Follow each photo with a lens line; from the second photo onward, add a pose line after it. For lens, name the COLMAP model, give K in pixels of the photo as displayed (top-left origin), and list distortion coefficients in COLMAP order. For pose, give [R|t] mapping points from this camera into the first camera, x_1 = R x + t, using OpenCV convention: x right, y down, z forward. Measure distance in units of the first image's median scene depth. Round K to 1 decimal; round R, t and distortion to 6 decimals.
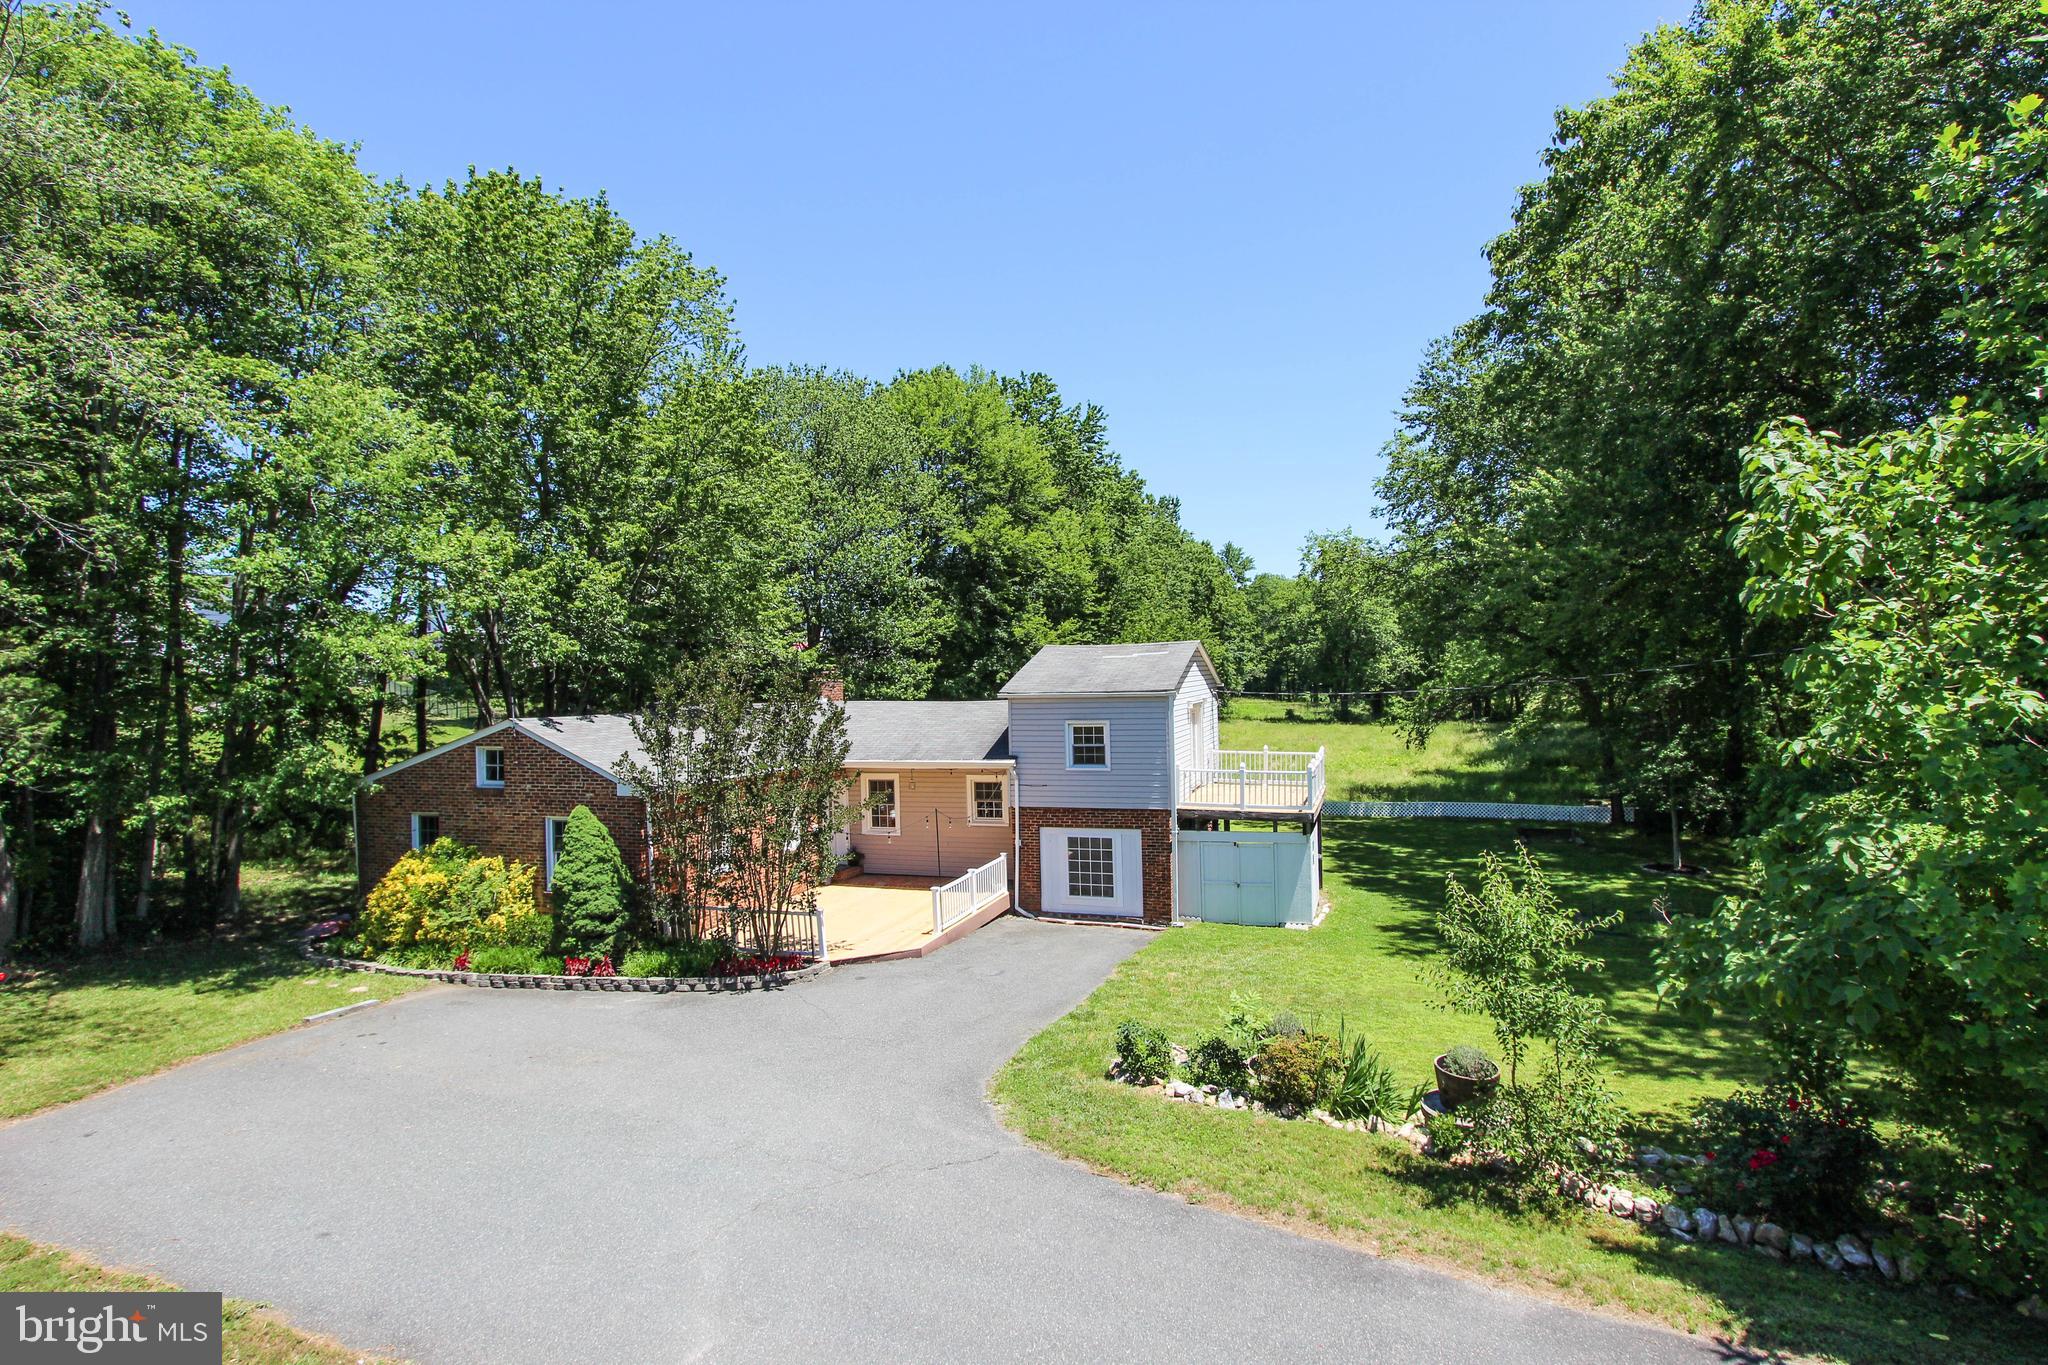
lens RADIAL K [[1012.6, 0, 1033.9], [0, 1012.6, 686.8], [0, 0, 1]] dist [-0.014851, -0.000215]
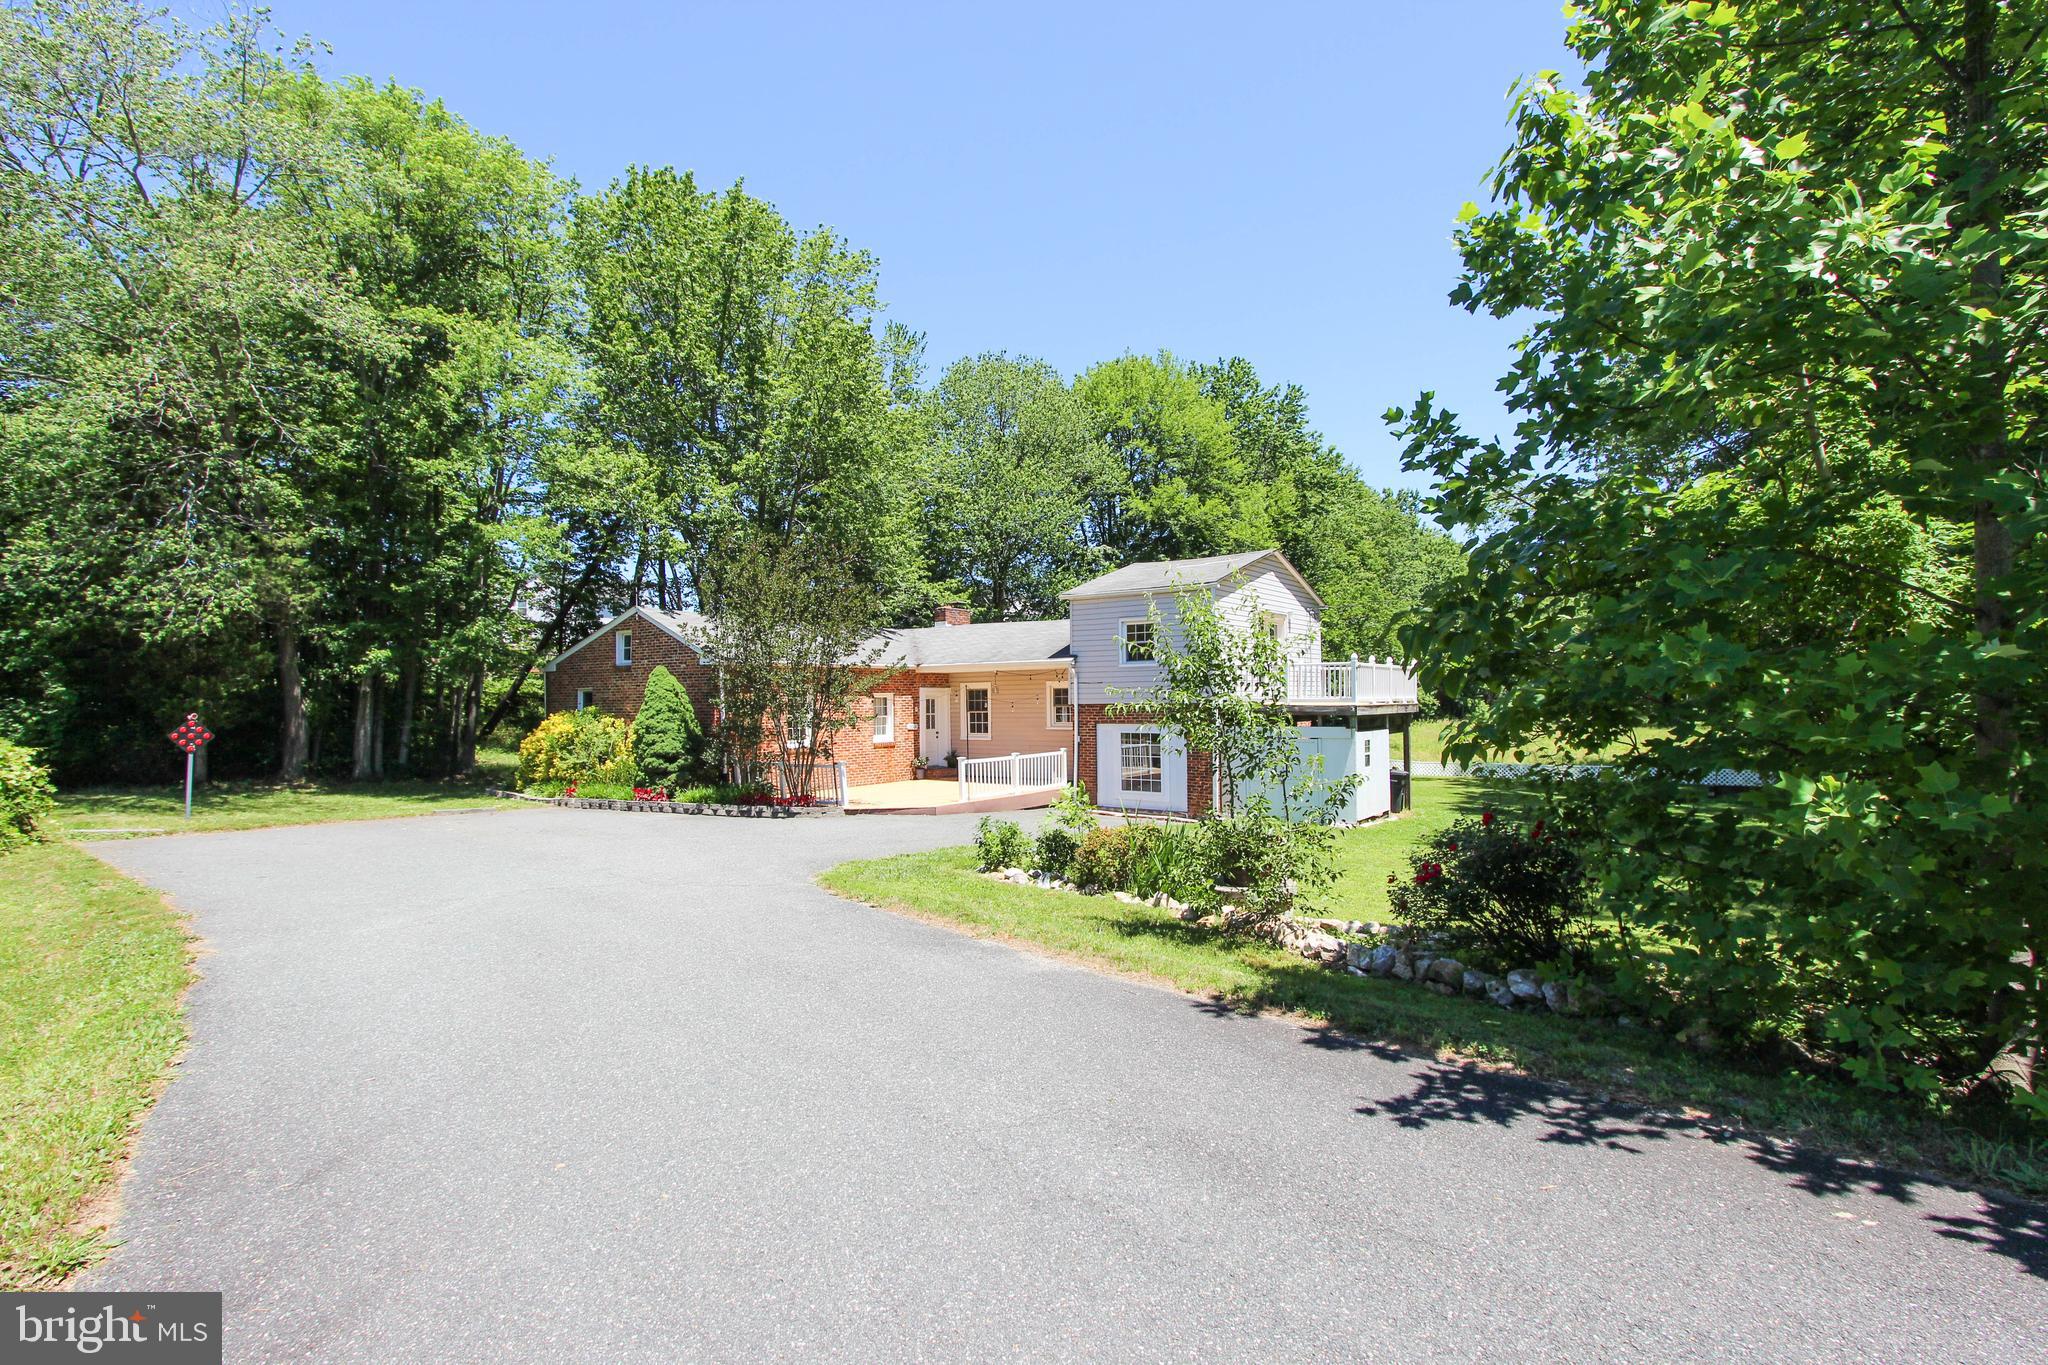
lens RADIAL K [[941.7, 0, 1031.2], [0, 941.7, 692.7], [0, 0, 1]] dist [-0.017003, 0.002061]
pose [[0.954111, 0.012245, -0.299204, 0.269061], [-0.017361, 0.999745, -0.014445, 0.142438], [0.298951, 0.018976, 0.954080, 0.070049]]
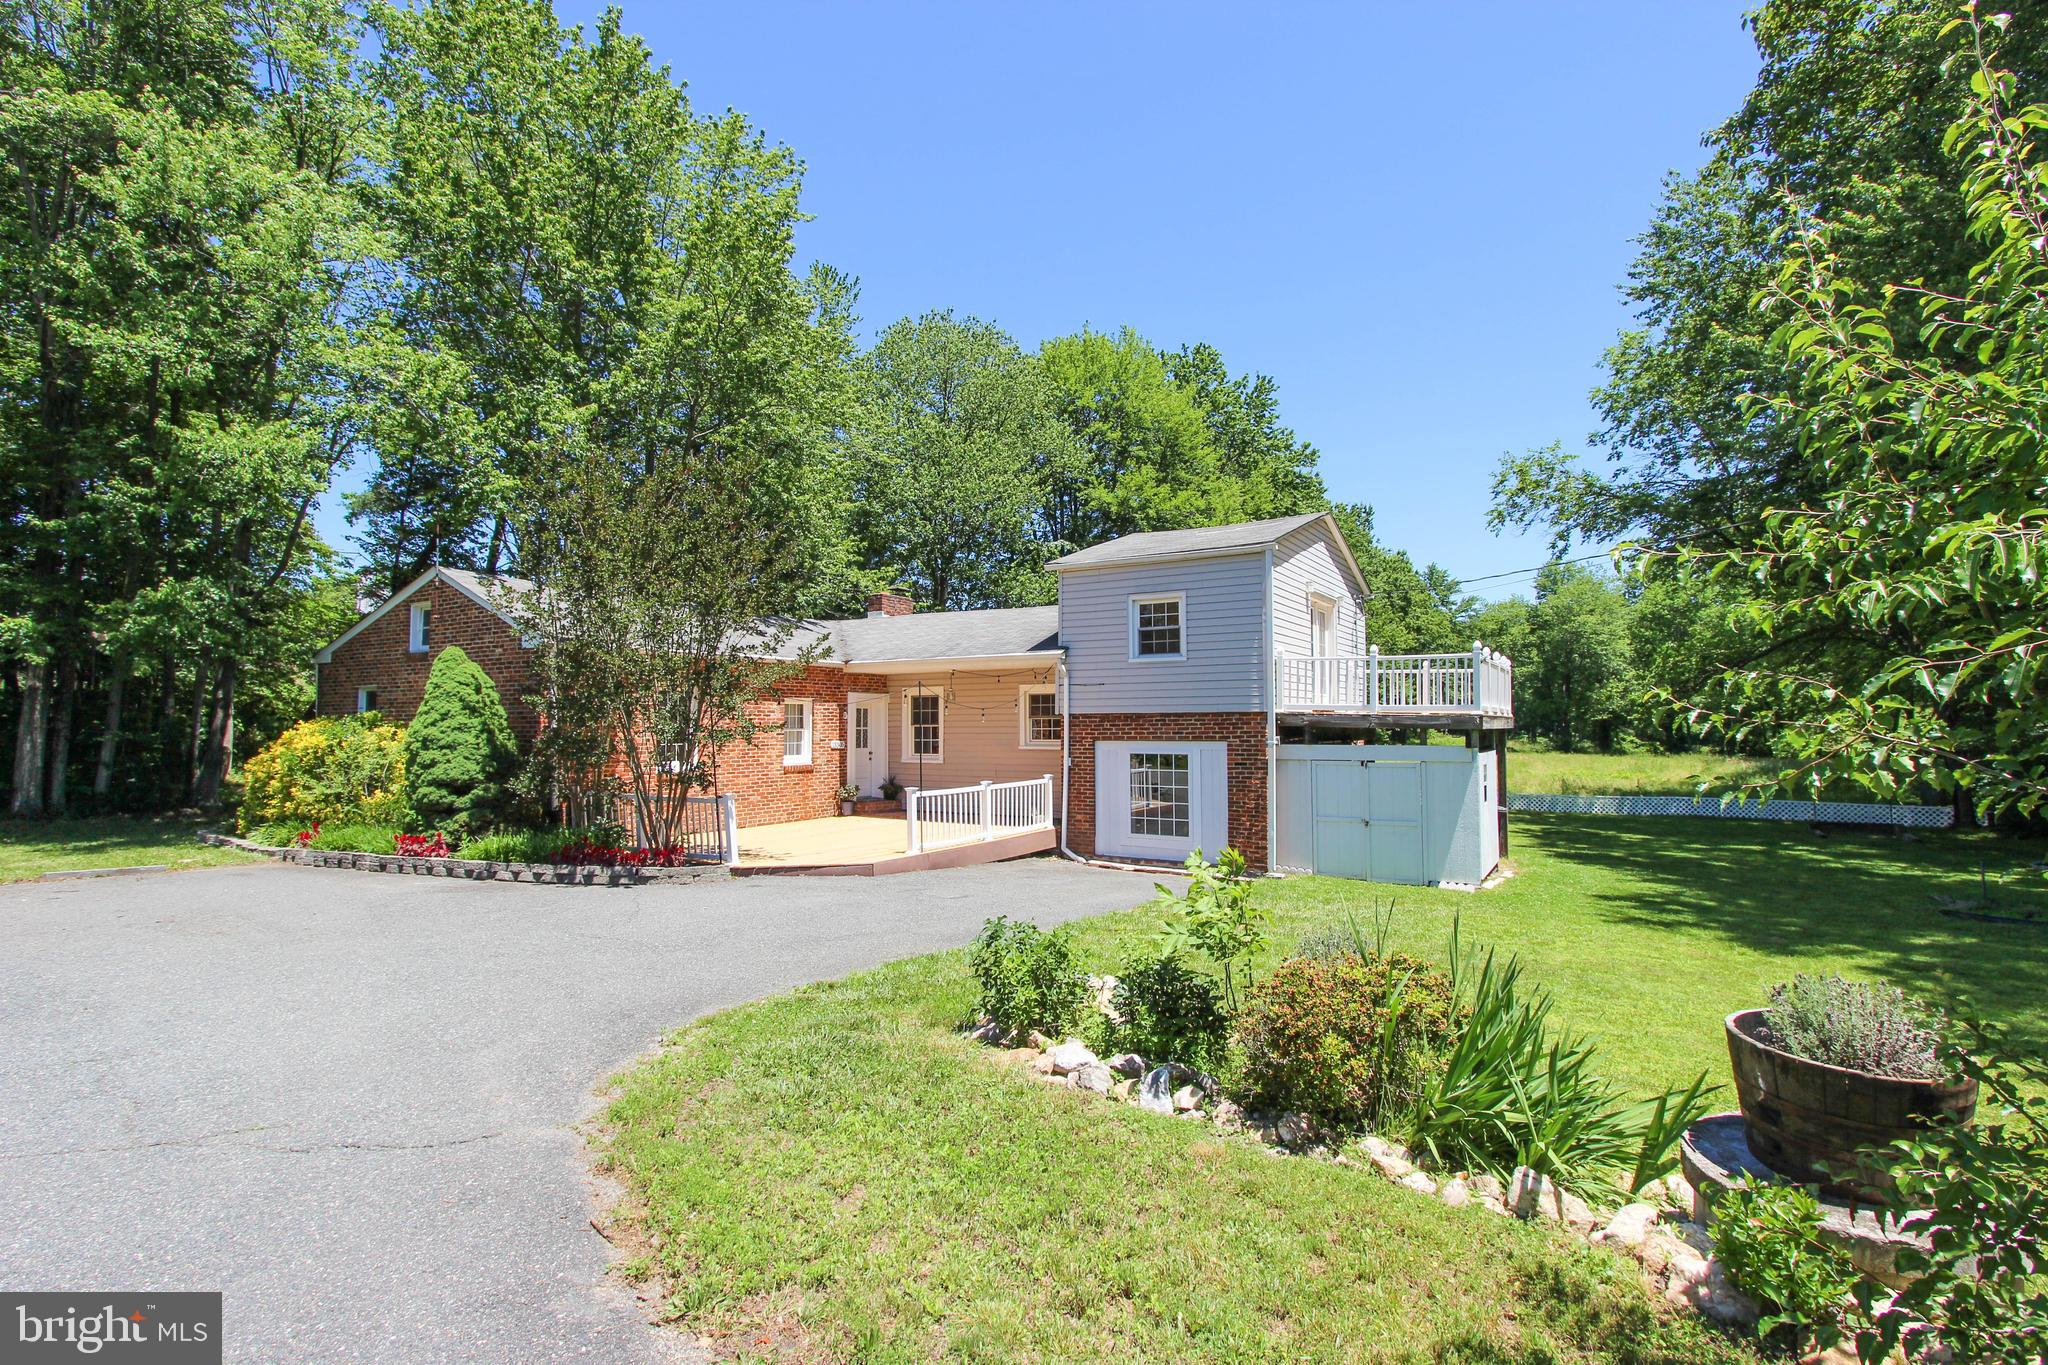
lens RADIAL K [[941.7, 0, 1028.9], [0, 941.7, 686.4], [0, 0, 1]] dist [-0.017003, 0.002061]
pose [[0.974386, 0.012825, -0.224518, 0.133994], [-0.024429, 0.998501, -0.048985, 0.156298], [0.223553, 0.053215, 0.973238, 0.358018]]
